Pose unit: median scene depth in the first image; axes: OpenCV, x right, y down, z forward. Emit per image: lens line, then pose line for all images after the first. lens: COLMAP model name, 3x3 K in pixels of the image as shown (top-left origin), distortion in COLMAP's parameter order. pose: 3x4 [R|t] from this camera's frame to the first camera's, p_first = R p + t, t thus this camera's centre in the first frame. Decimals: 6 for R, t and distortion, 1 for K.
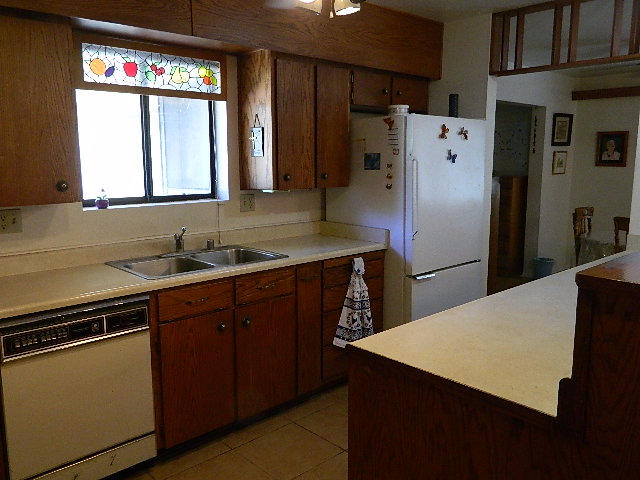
lens RADIAL K [[527.9, 0, 319.9], [0, 527.9, 241.7], [0, 0, 1]] dist [-0.005126, 0.002086]
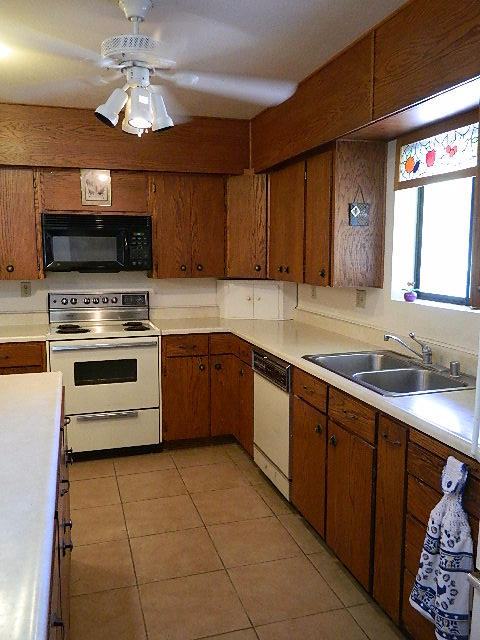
lens RADIAL K [[527.9, 0, 240.0], [0, 527.9, 318.4], [0, 0, 1]] dist [-0.005126, 0.002086]
pose [[-0.409394, 0.135342, -0.902263, 0.695600], [-0.130227, 0.970141, 0.204613, -0.207275], [0.903016, 0.201266, -0.379545, 1.152489]]
